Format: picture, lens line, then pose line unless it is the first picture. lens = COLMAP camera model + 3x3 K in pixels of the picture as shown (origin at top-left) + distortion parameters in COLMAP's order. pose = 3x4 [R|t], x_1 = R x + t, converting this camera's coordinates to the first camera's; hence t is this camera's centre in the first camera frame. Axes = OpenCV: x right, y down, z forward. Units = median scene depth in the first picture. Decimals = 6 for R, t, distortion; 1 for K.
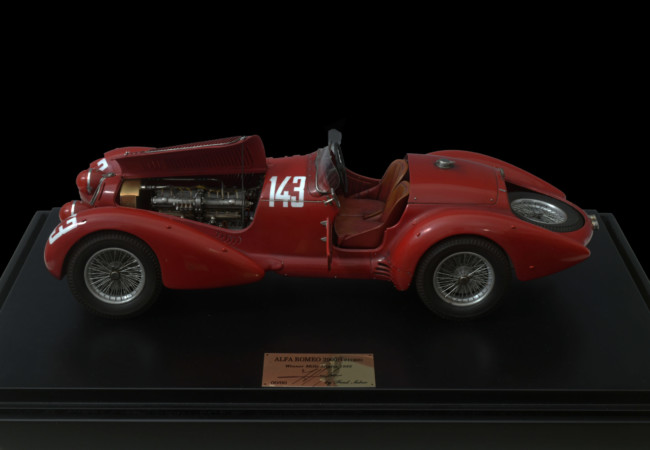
lens RADIAL K [[1264.0, 0, 325.0], [0, 1264.0, 225.0], [0, 0, 1]] dist [-0.040548, -0.026964]
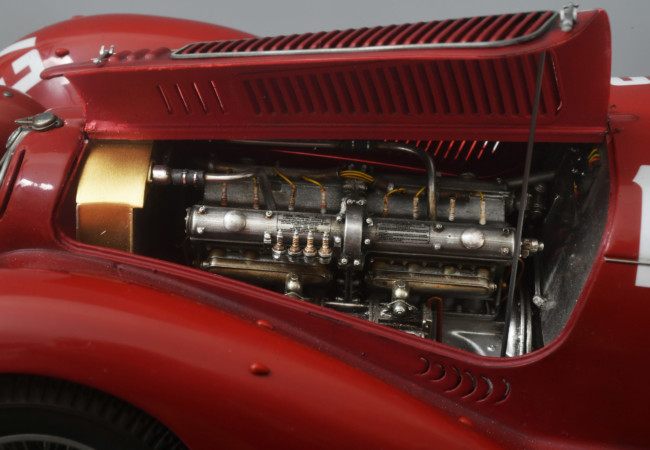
lens RADIAL K [[1264.0, 0, 325.0], [0, 1264.0, 225.0], [0, 0, 1]] dist [-0.040548, -0.026964]
pose [[0.998773, 0.047396, 0.014354, -0.111609], [-0.048795, 0.991346, 0.121872, -0.054579], [-0.008453, -0.122423, 0.992442, 0.726420]]
